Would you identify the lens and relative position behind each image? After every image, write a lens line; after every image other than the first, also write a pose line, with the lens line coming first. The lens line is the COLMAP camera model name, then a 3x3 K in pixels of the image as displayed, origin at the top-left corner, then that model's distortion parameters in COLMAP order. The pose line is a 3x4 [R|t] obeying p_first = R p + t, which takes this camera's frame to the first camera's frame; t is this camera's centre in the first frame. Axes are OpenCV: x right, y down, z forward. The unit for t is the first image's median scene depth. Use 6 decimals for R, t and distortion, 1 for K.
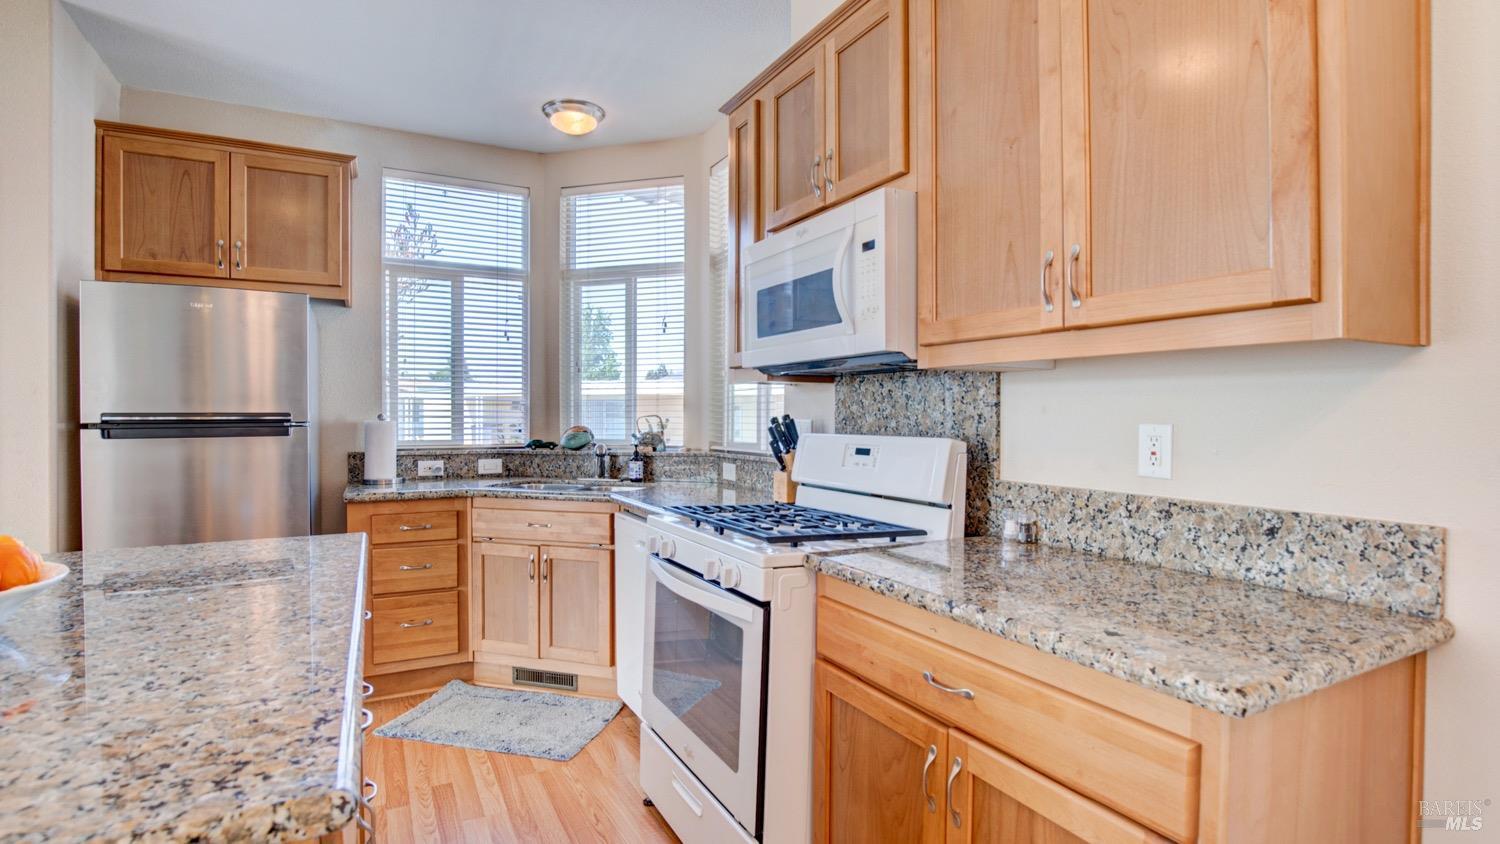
lens RADIAL K [[717.1, 0, 750.0], [0, 717.1, 422.0], [0, 0, 1]] dist [-0.023222, 0.000298]
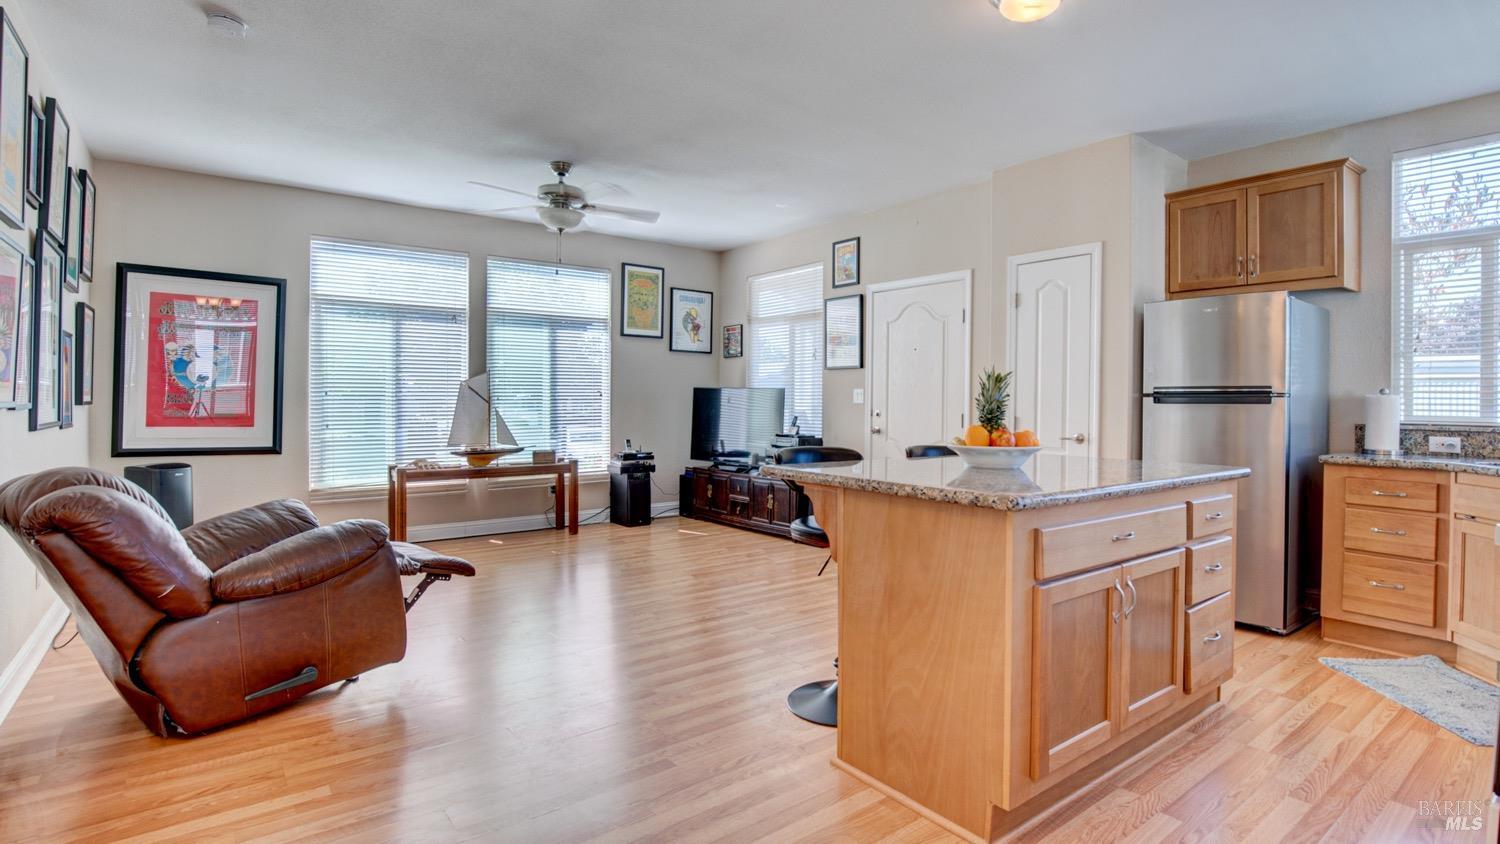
lens RADIAL K [[711.4, 0, 757.4], [0, 711.4, 400.2], [0, 0, 1]] dist [-0.048070, 0.000109]
pose [[0.149523, 0.003116, -0.988753, 0.381298], [-0.020792, 0.999784, 0.000006, 0.028044], [0.988540, 0.020557, 0.149555, -0.077338]]
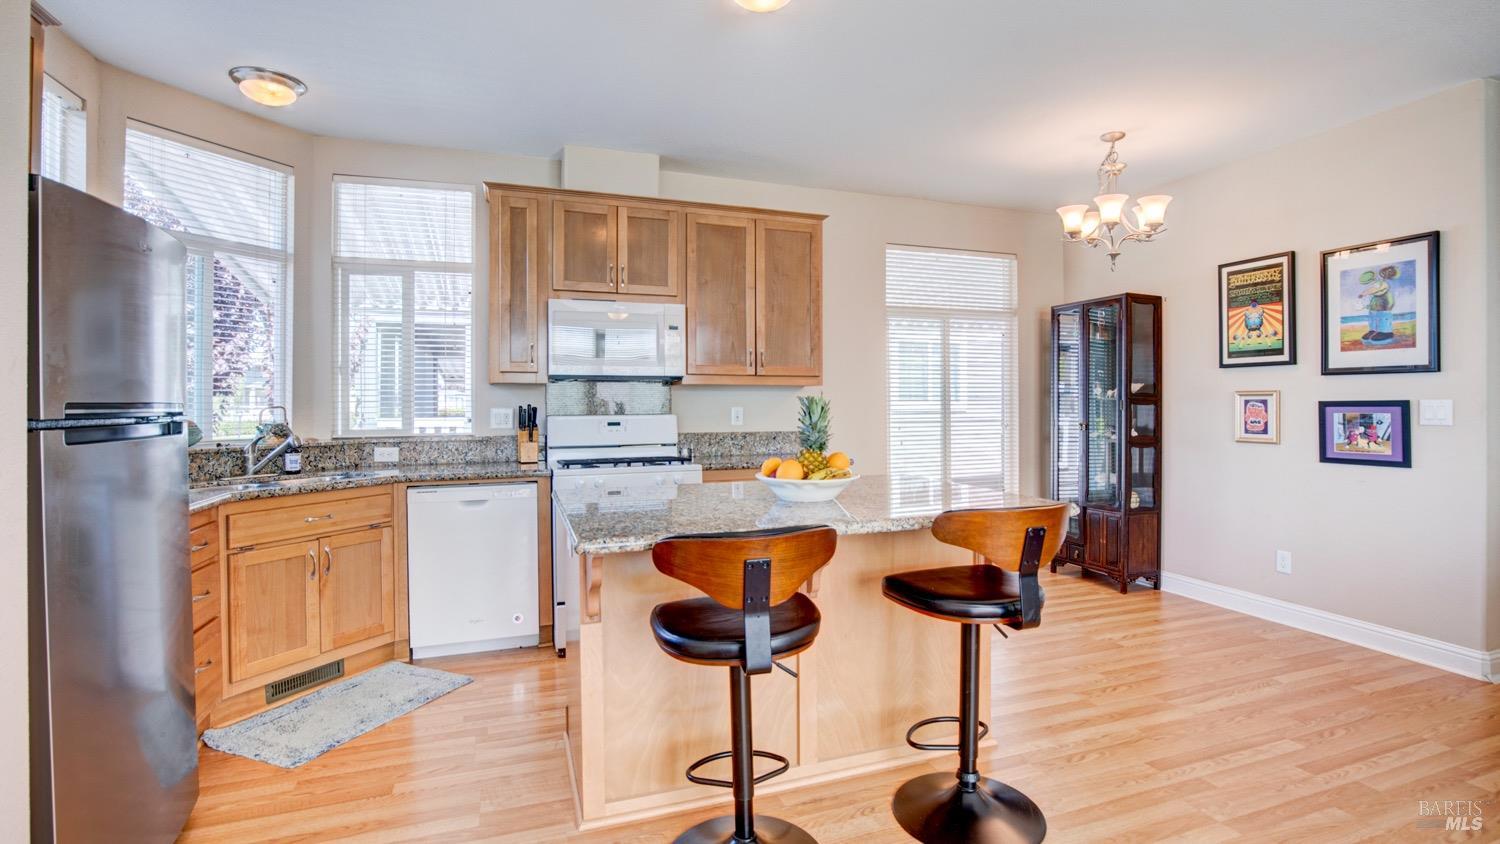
lens RADIAL K [[702.5, 0, 754.9], [0, 702.5, 406.5], [0, 0, 1]] dist [-0.023098, 0.000500]
pose [[0.142250, -0.003367, 0.989825, -1.134717], [0.016493, 0.999863, 0.001031, -0.000083], [-0.989693, 0.016179, 0.142286, 0.264641]]
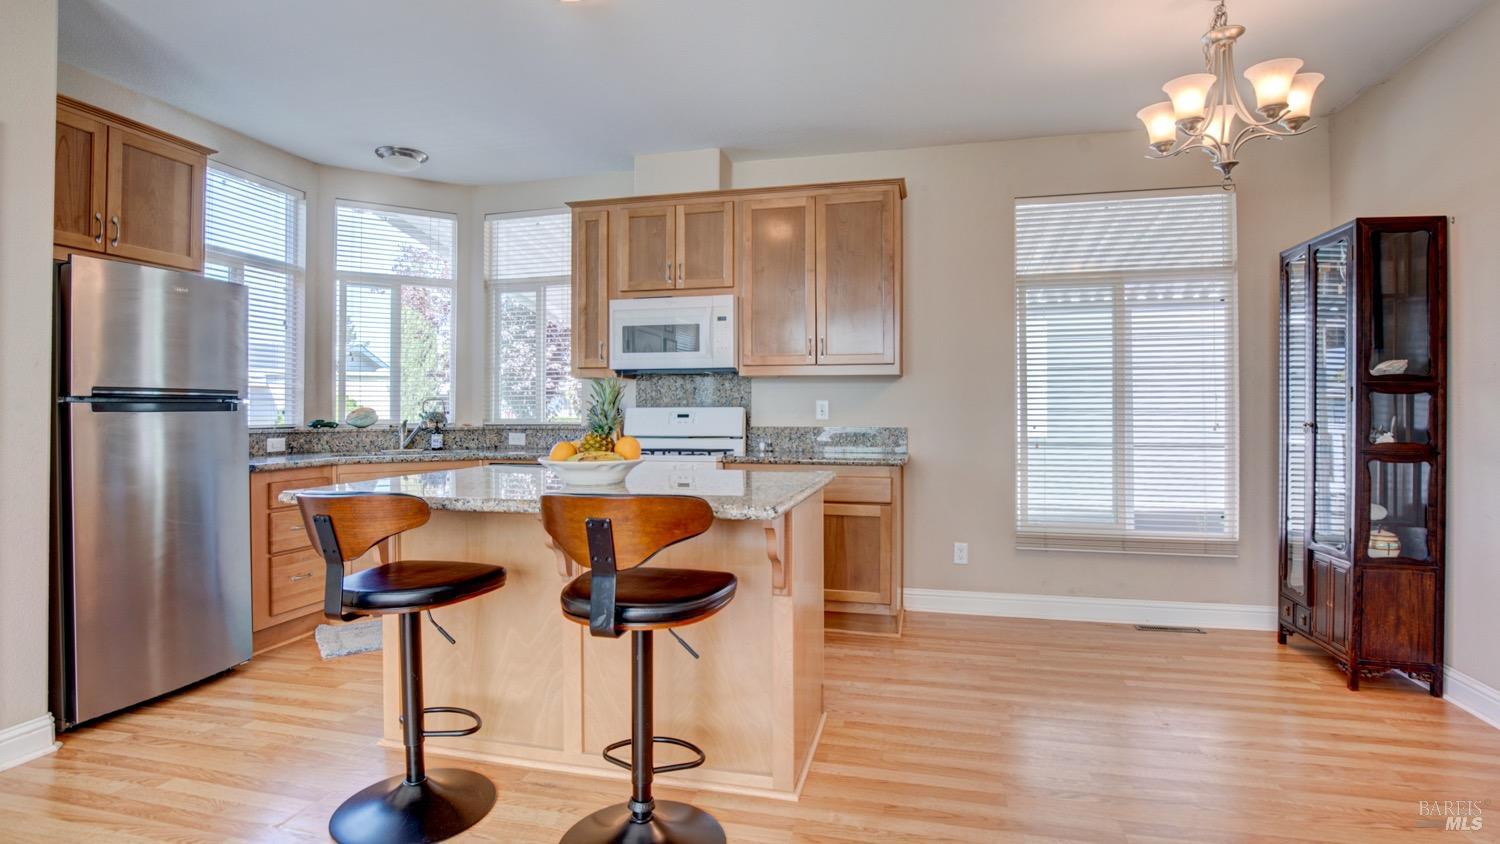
lens RADIAL K [[728.2, 0, 744.1], [0, 728.2, 408.6], [0, 0, 1]] dist [-0.024806, 0.000019]
pose [[0.669406, 0.001739, 0.742895, -0.844050], [0.010160, 0.999882, -0.011496, 0.032548], [-0.742827, 0.015243, 0.669310, -0.310075]]
